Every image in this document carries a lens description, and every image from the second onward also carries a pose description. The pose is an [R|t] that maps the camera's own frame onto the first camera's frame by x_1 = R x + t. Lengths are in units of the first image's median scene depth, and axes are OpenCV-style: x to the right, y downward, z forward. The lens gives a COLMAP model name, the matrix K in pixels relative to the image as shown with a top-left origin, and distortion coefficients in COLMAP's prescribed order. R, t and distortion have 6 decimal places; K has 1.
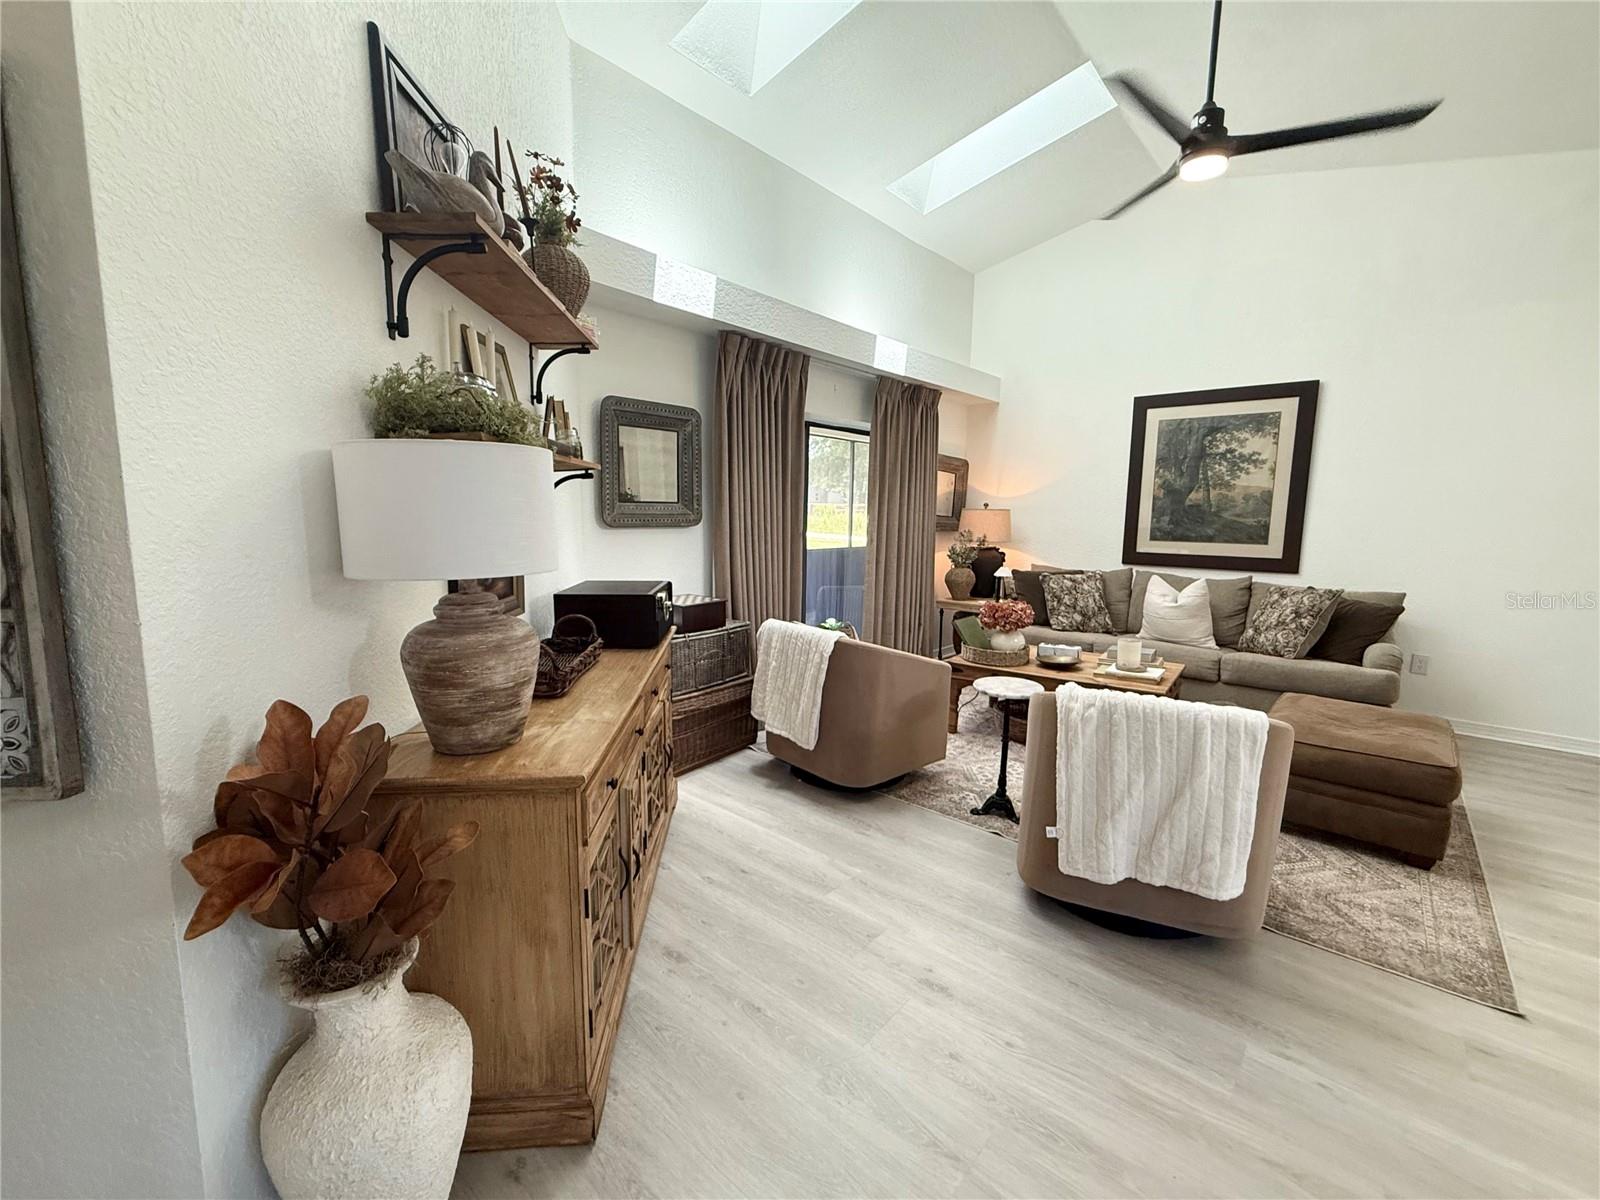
lens RADIAL K [[667.7, 0, 795.7], [0, 667.7, 601.1], [0, 0, 1]] dist [-0.000873, -0.000115]
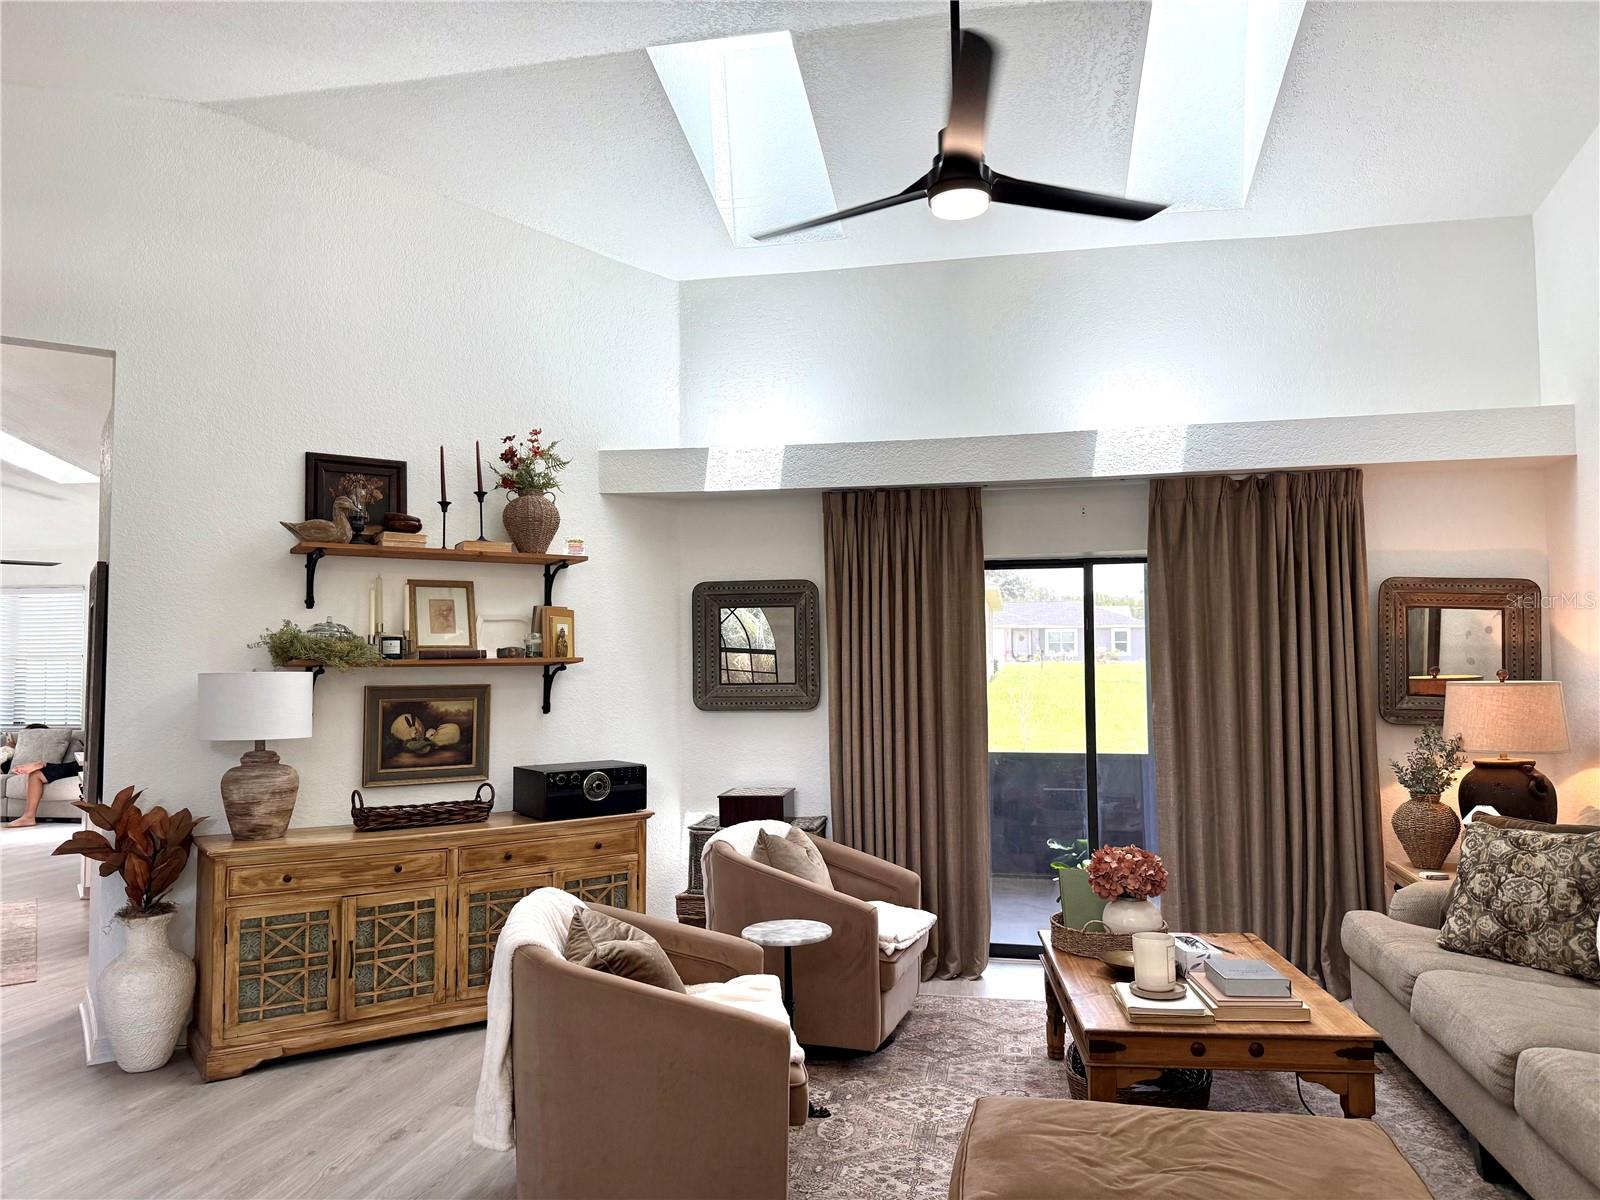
lens RADIAL K [[1128.7, 0, 816.8], [0, 1128.7, 600.2], [0, 0, 1]] dist [0.065753, -0.067783]
pose [[0.509017, -0.070887, -0.857833, 1.098596], [-0.100398, 0.984911, -0.140962, -0.046533], [0.854882, 0.157877, 0.494219, 0.254830]]
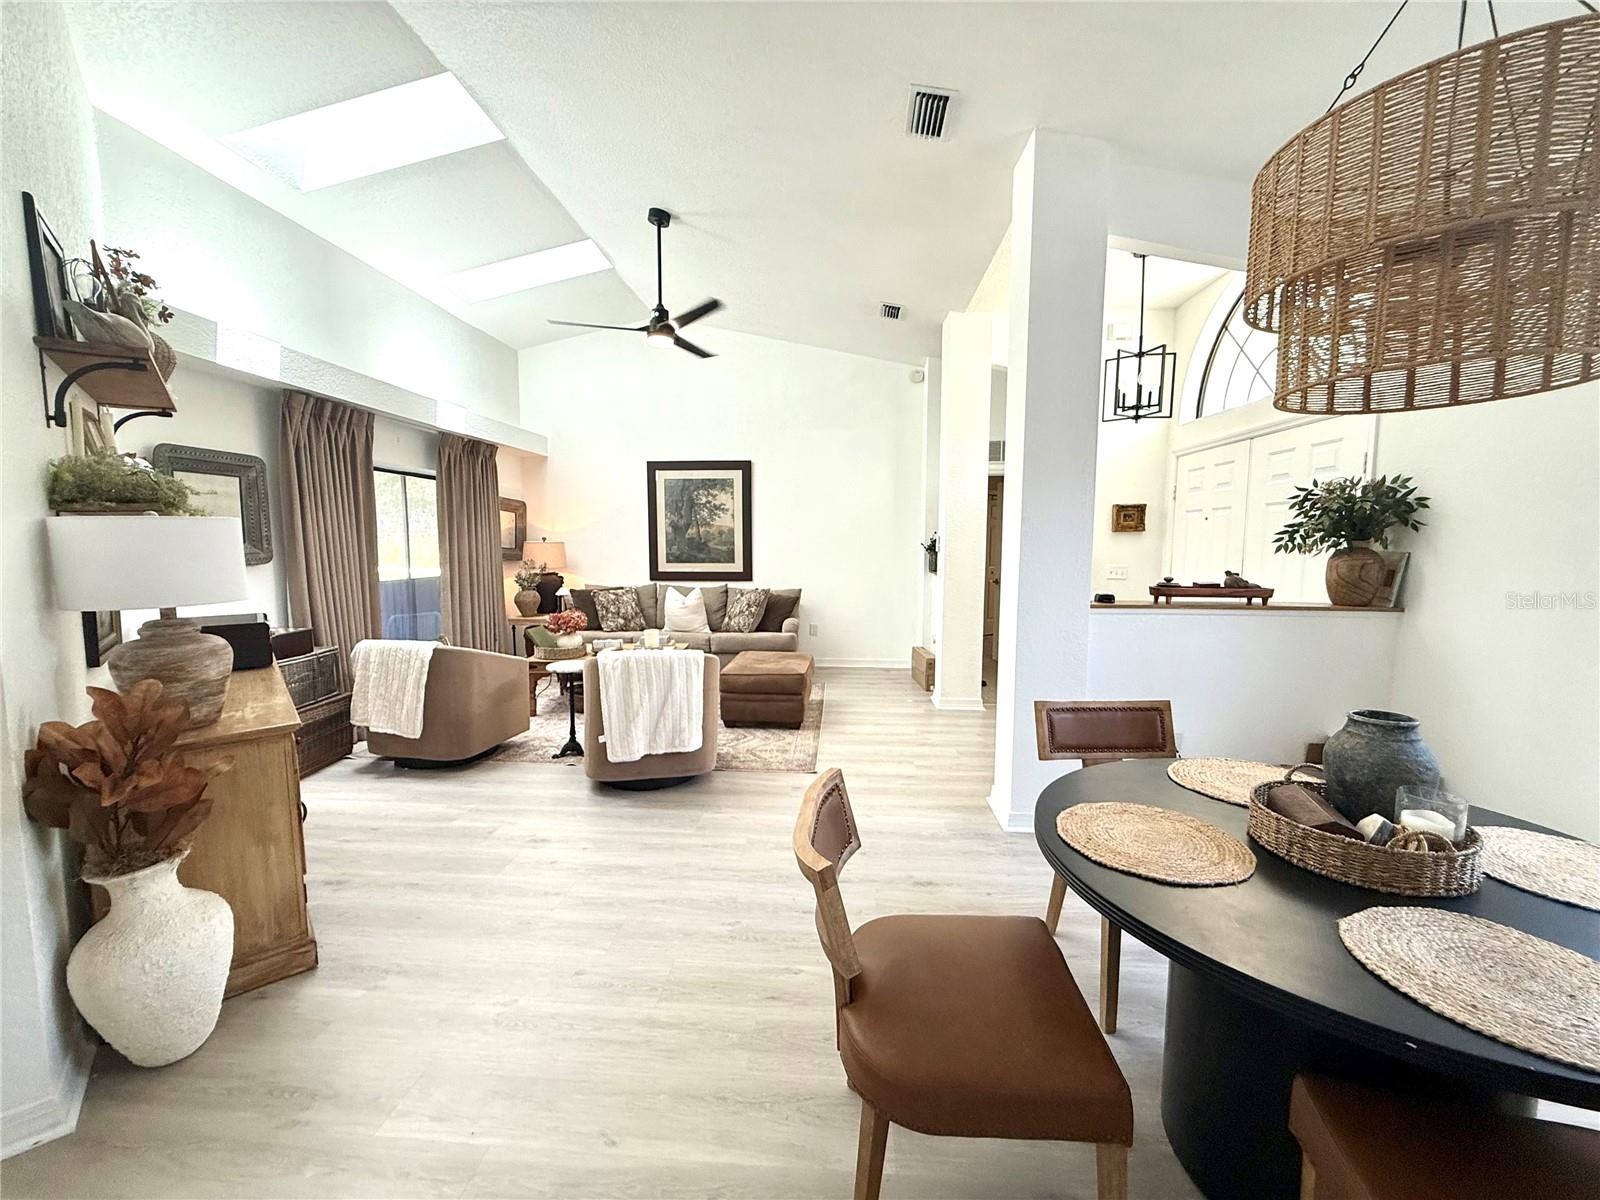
lens RADIAL K [[636.6, 0, 796.2], [0, 636.6, 601.0], [0, 0, 1]] dist [0.001355, 0.000144]
pose [[0.796132, -0.069546, 0.601114, -0.089989], [0.090785, 0.995858, -0.005022, 0.028925], [-0.598275, 0.058570, 0.799148, -0.321340]]
